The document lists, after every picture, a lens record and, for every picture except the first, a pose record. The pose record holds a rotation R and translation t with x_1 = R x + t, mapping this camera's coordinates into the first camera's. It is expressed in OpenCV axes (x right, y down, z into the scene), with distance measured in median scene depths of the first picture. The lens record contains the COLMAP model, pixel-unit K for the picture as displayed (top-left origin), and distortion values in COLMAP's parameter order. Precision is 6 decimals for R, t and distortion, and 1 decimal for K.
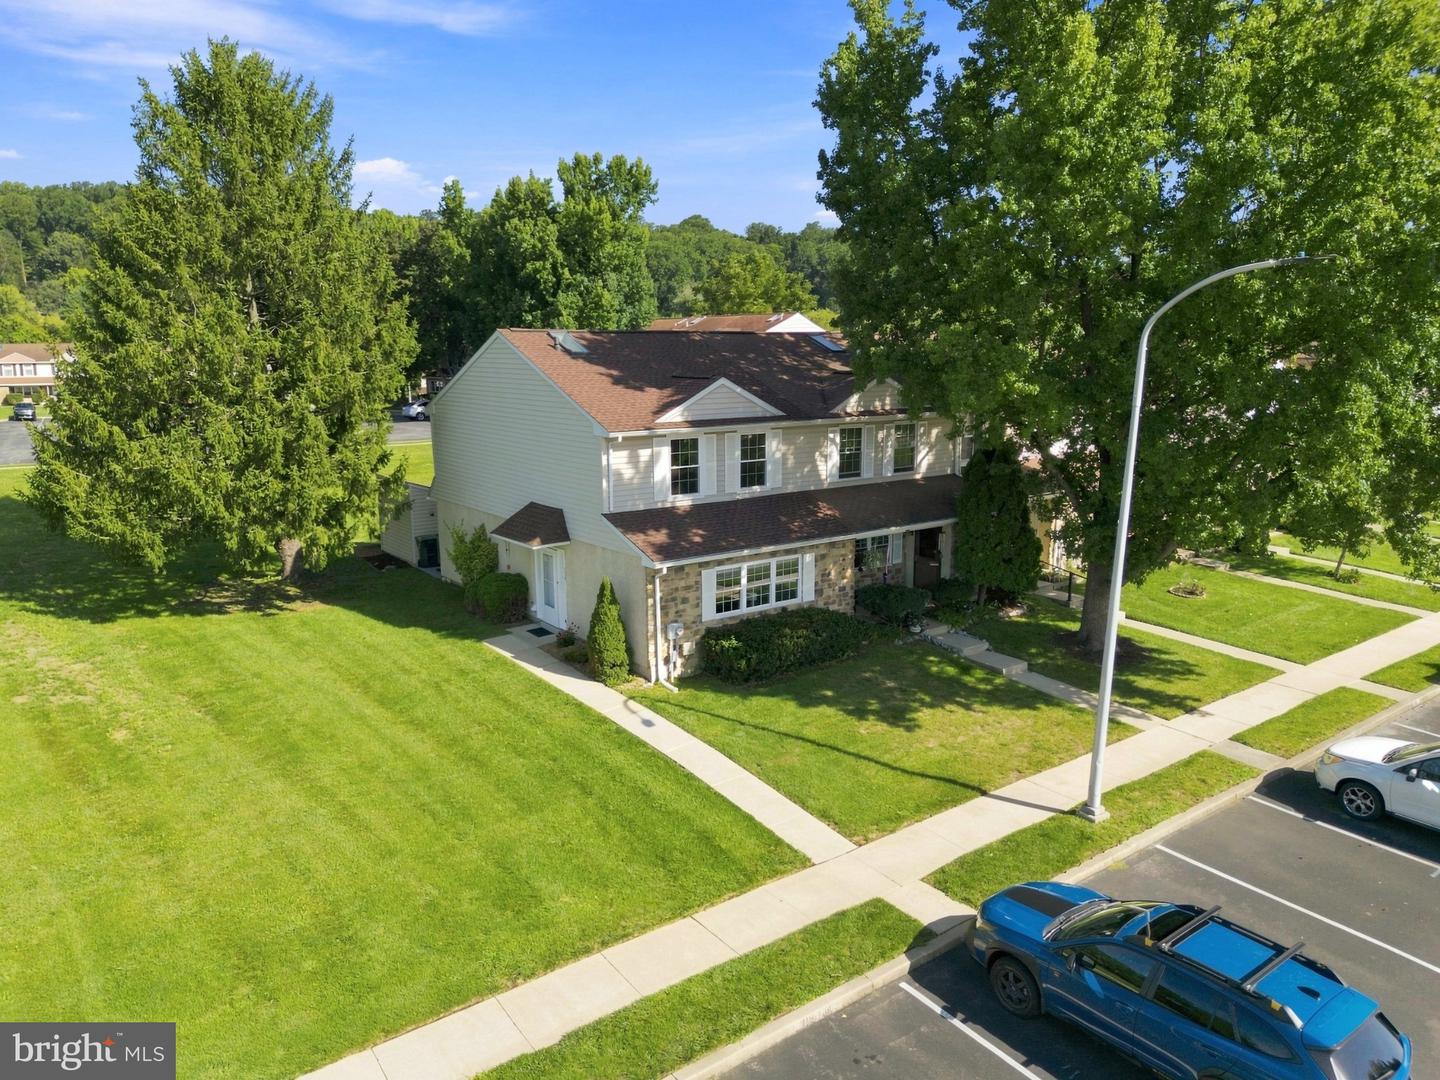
lens RADIAL K [[1011.7, 0, 720.0], [0, 1011.7, 540.0], [0, 0, 1]] dist [0.102922, -0.130810]
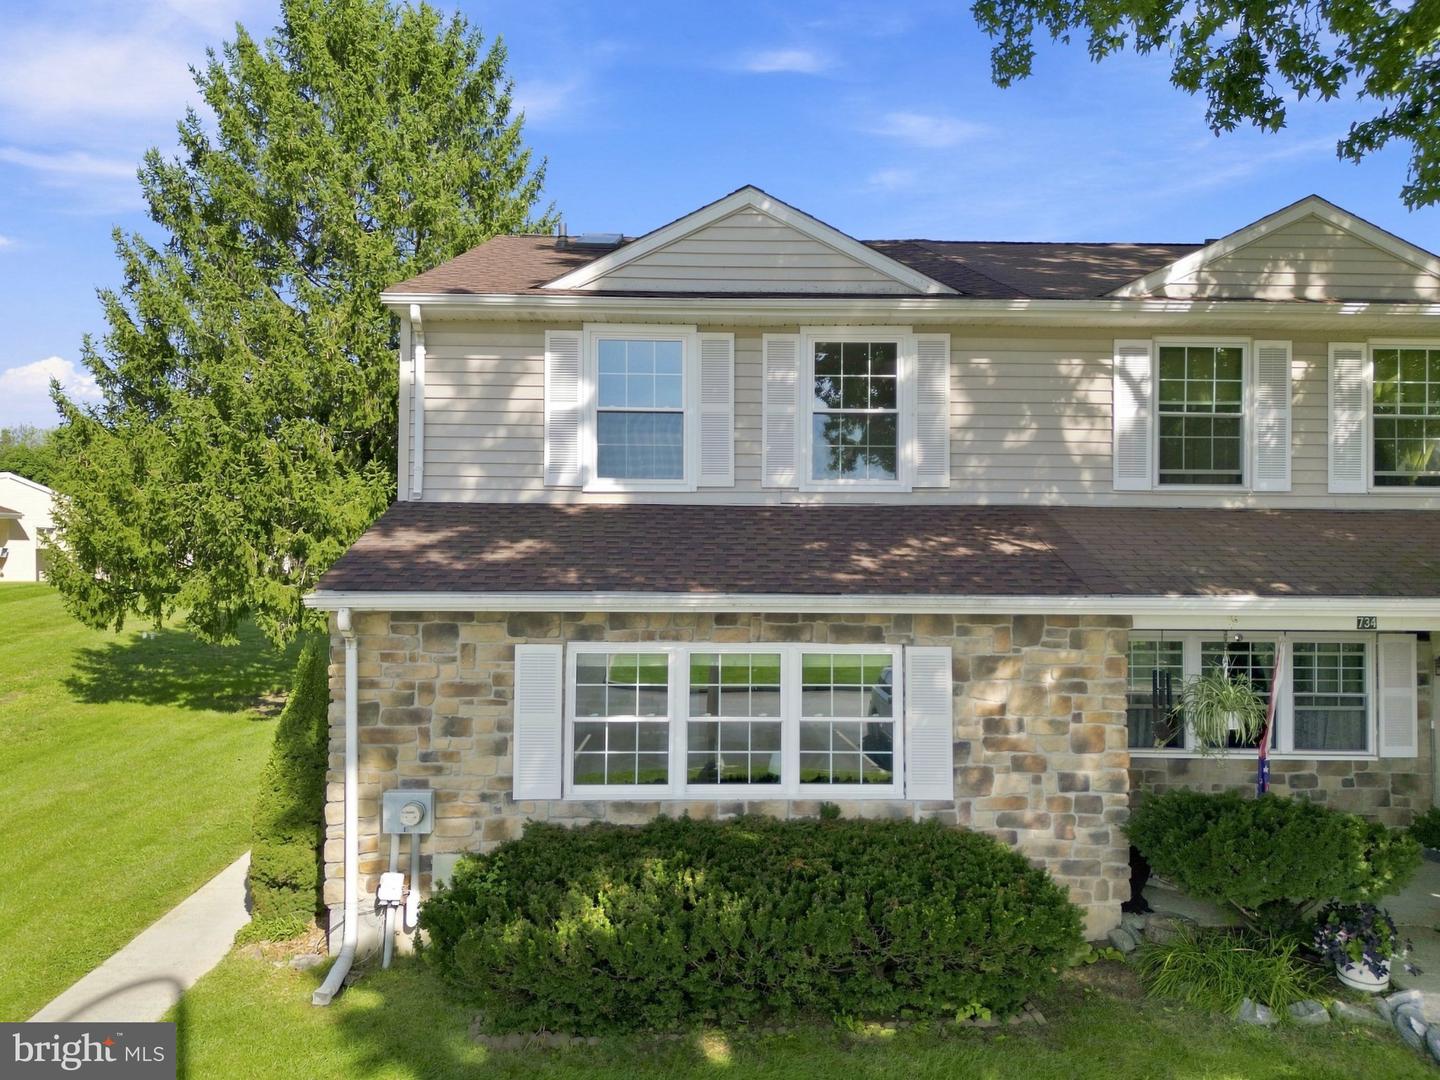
lens RADIAL K [[1011.7, 0, 720.0], [0, 1011.7, 540.0], [0, 0, 1]] dist [0.102922, -0.130810]
pose [[0.826262, -0.000094, -0.563286, 0.219304], [-0.115243, 0.978820, -0.169208, 0.043247], [0.551371, 0.204725, 0.808751, 0.708160]]
